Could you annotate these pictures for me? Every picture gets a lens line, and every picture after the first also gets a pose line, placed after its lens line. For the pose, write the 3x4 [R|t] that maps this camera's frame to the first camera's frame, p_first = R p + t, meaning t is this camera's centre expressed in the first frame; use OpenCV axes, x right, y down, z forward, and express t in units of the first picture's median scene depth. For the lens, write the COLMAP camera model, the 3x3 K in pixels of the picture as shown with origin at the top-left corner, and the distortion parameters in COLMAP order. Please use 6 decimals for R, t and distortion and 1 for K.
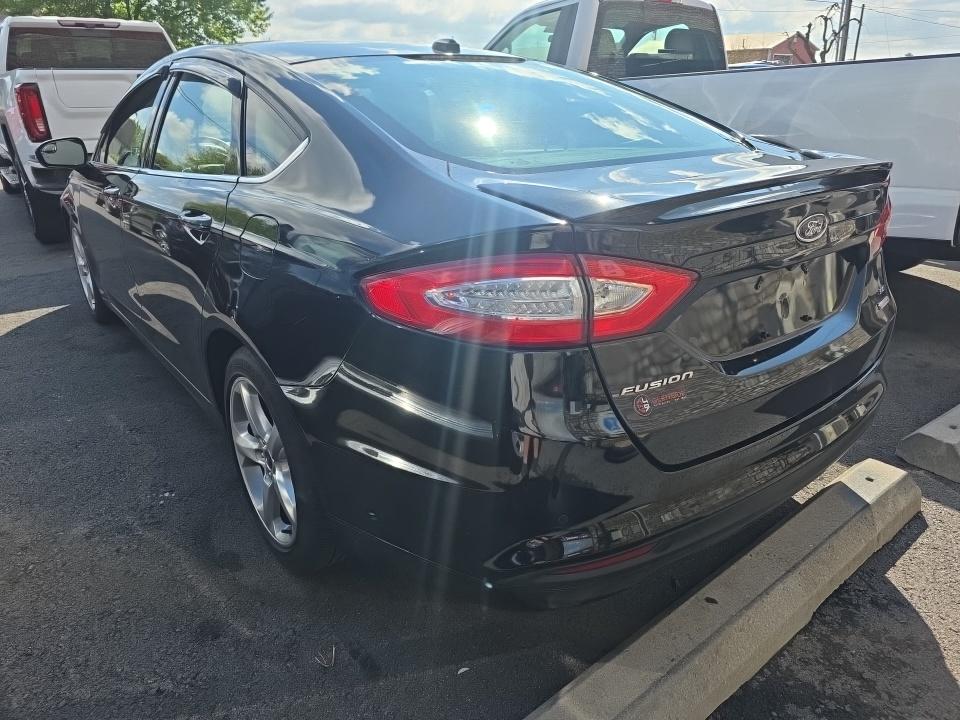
lens RADIAL K [[640.5, 0, 484.3], [0, 640.5, 380.4], [0, 0, 1]] dist [0.034054, -0.026280]
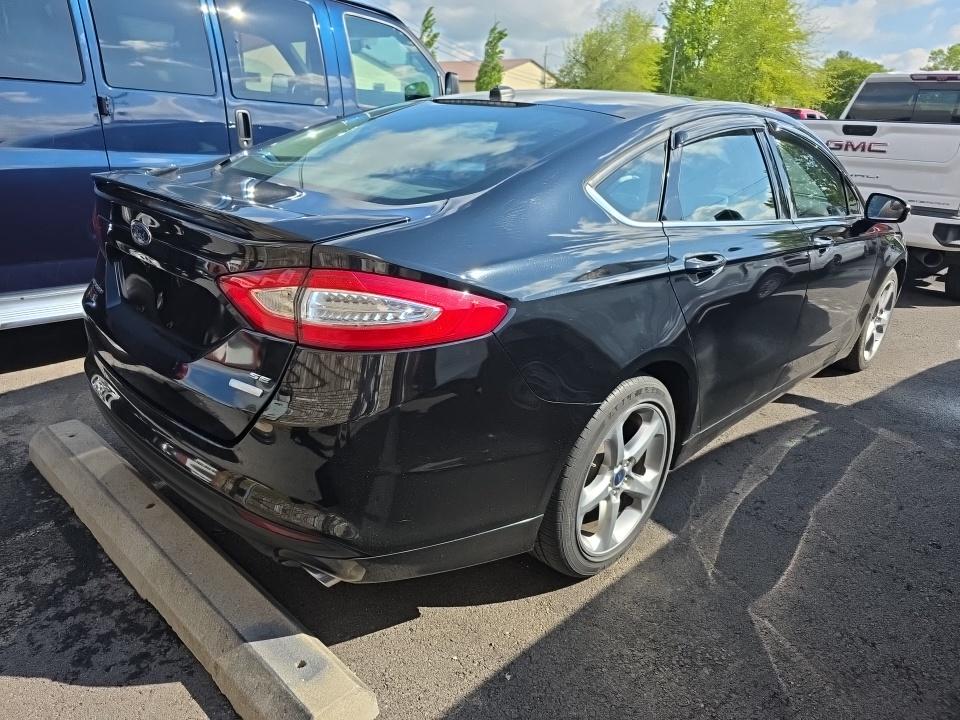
lens RADIAL K [[640.5, 0, 484.3], [0, 640.5, 380.4], [0, 0, 1]] dist [0.034054, -0.026280]
pose [[0.139209, 0.396115, -0.907587, 1.494843], [-0.460069, 0.837464, 0.294943, -0.549286], [0.876902, 0.376494, 0.298823, 1.087448]]
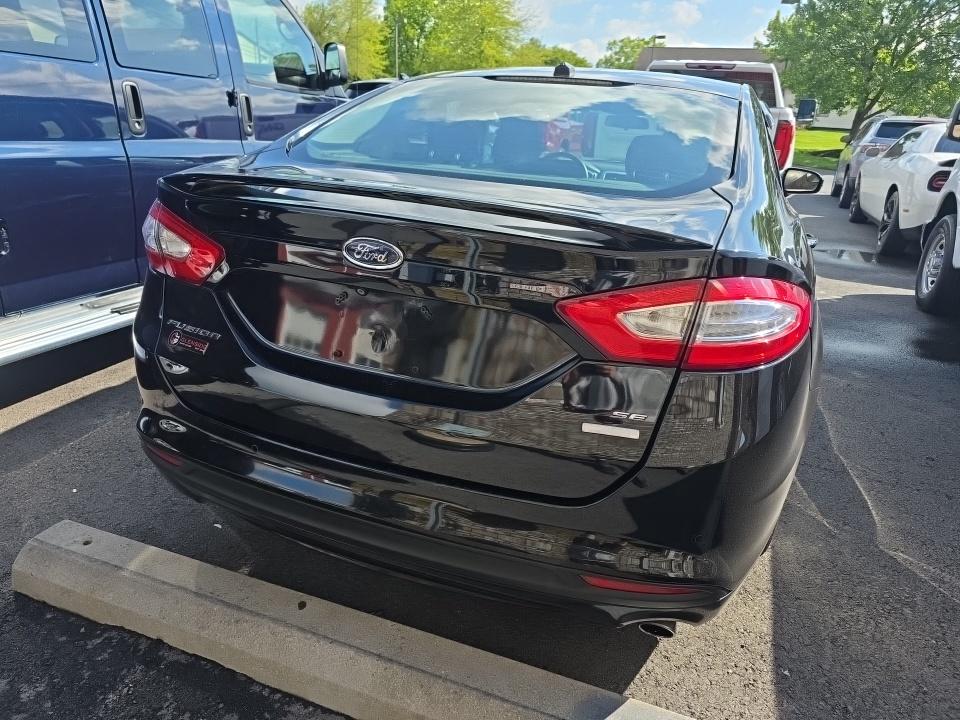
lens RADIAL K [[634.4, 0, 472.5], [0, 634.4, 385.5], [0, 0, 1]] dist [0.042031, -0.027880]
pose [[0.517492, 0.376893, -0.768214, 1.101814], [-0.414498, 0.895824, 0.160282, -0.227248], [0.748594, 0.235479, 0.619803, 0.497197]]
